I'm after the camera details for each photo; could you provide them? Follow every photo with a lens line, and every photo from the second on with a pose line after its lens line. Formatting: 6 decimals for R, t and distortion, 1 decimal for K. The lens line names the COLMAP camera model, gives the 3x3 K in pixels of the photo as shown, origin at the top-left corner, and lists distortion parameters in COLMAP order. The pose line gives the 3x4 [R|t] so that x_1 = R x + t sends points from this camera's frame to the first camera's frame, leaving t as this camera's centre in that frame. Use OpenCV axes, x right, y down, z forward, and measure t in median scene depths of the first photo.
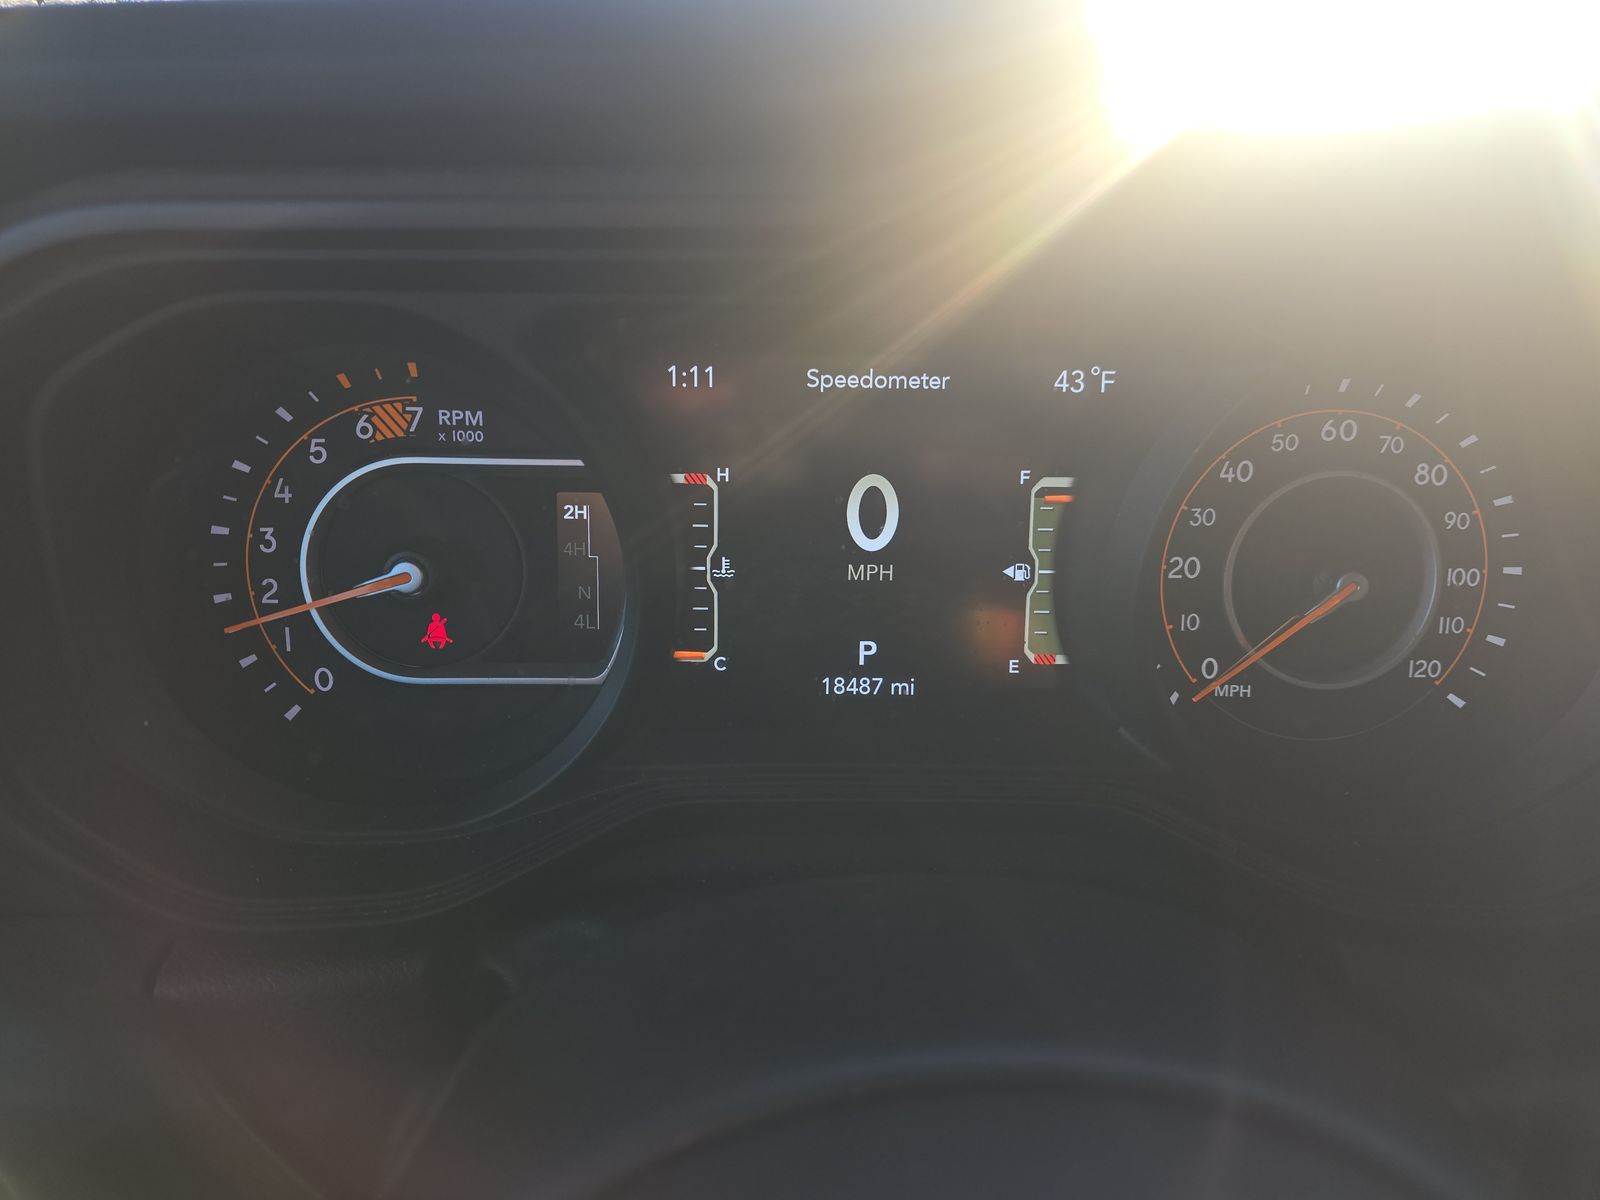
lens RADIAL K [[1057.6, 0, 797.1], [0, 1057.6, 608.5], [0, 0, 1]] dist [0.054363, -0.060590]
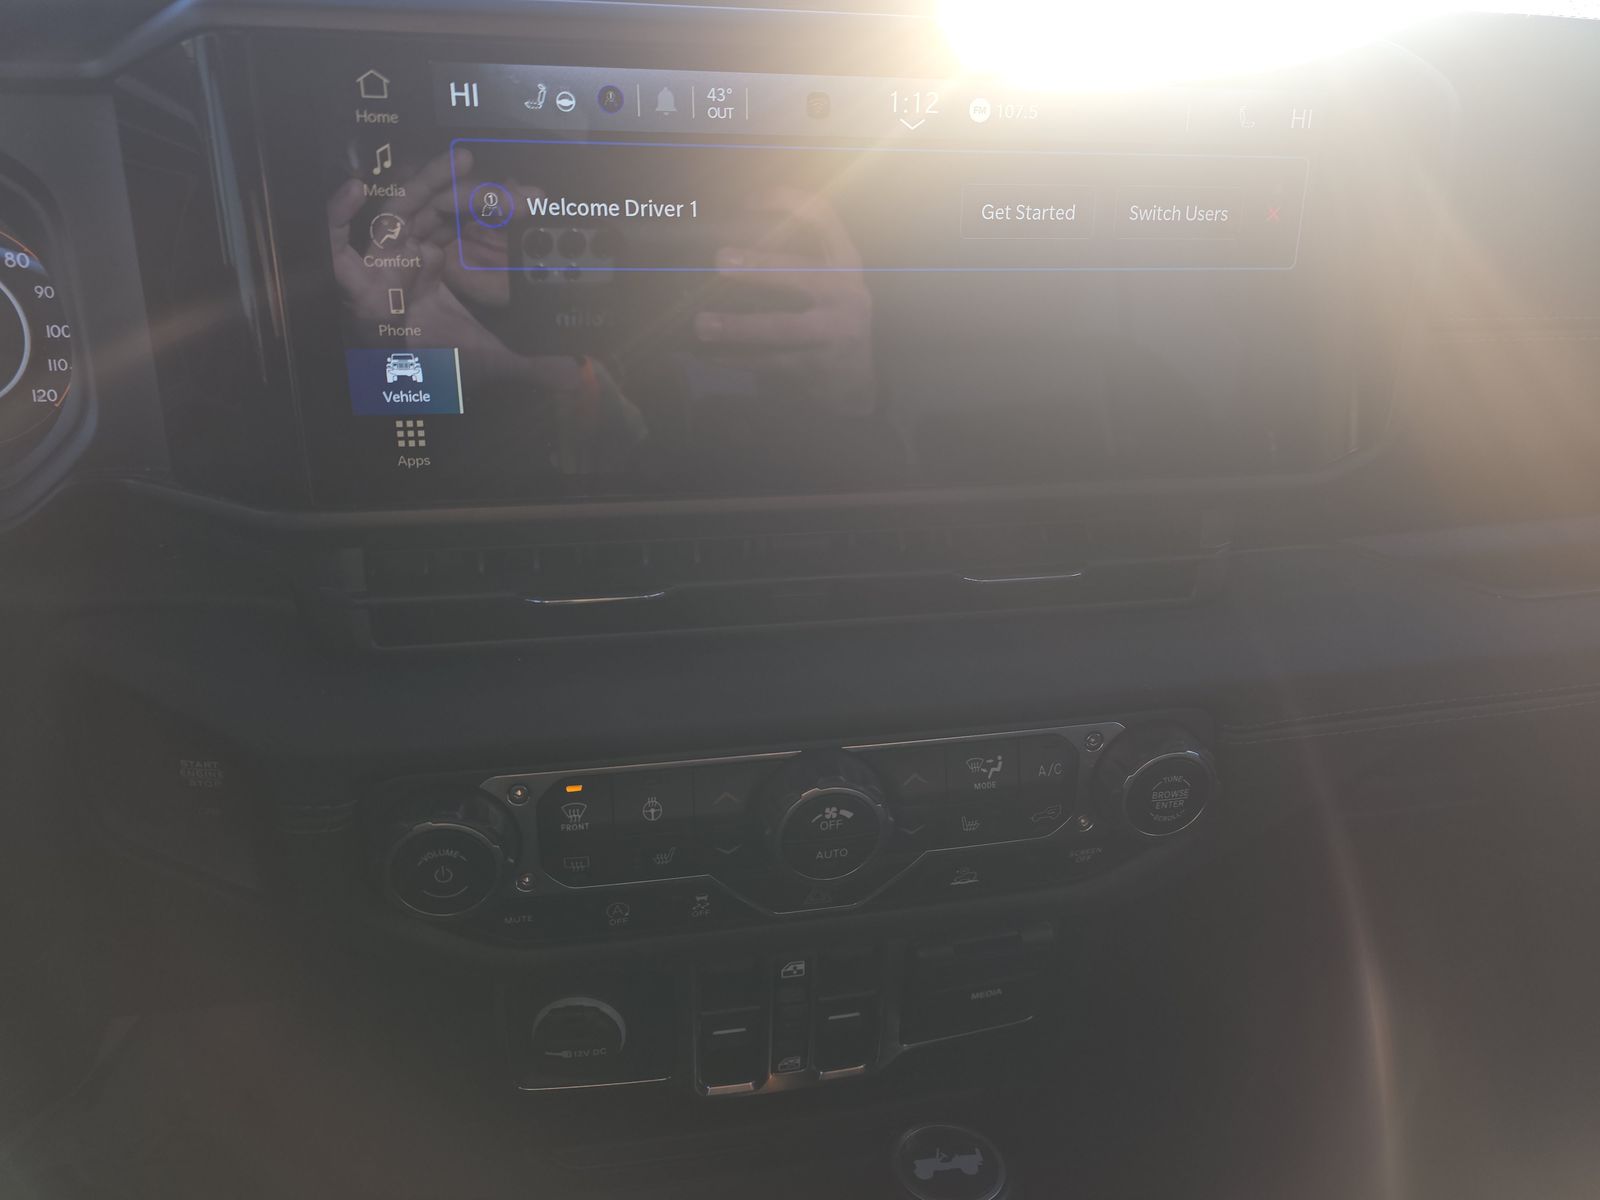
lens RADIAL K [[1057.6, 0, 797.1], [0, 1057.6, 608.5], [0, 0, 1]] dist [0.054363, -0.060590]
pose [[0.999925, -0.010062, -0.007053, 1.656766], [0.010968, 0.989637, 0.143175, 0.149466], [0.005539, -0.143242, 0.989672, -0.512265]]
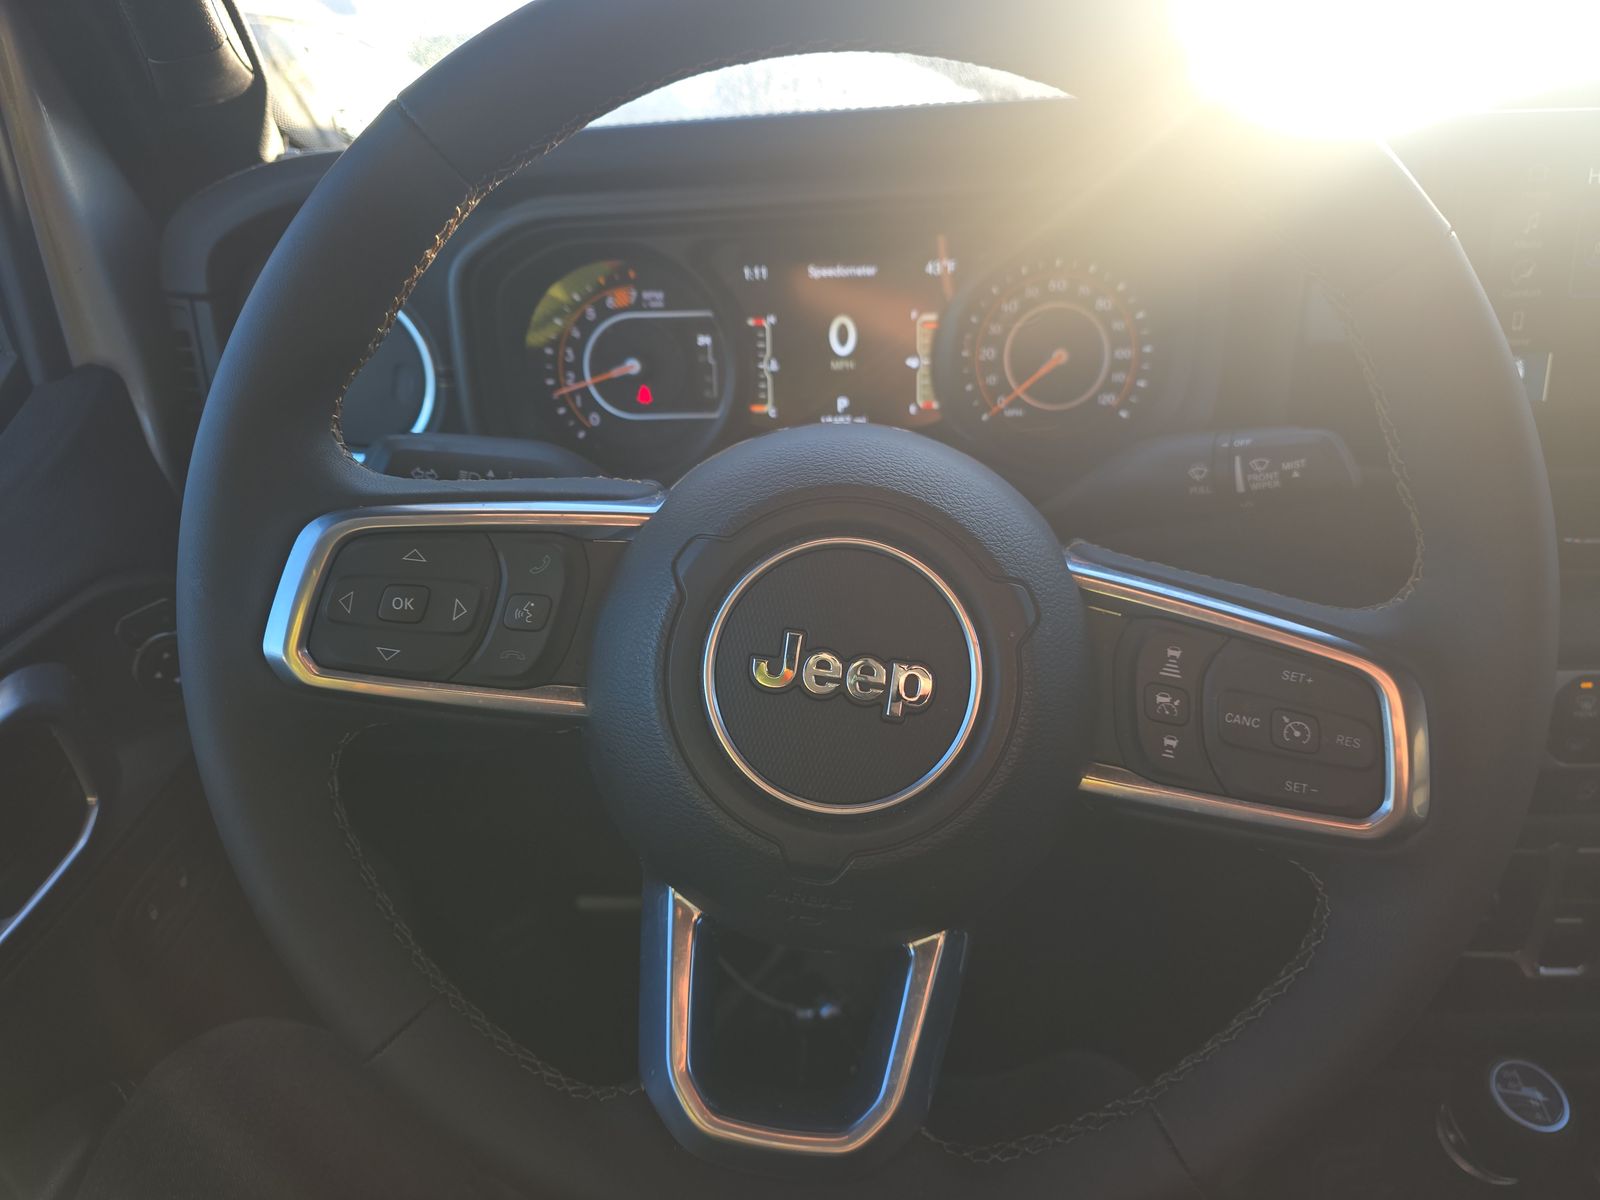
lens RADIAL K [[1057.6, 0, 797.1], [0, 1057.6, 608.5], [0, 0, 1]] dist [0.054363, -0.060590]
pose [[0.997607, -0.026115, -0.064023, 0.104309], [0.027776, 0.999297, 0.025186, 0.403891], [0.063321, -0.026904, 0.997631, -1.149804]]
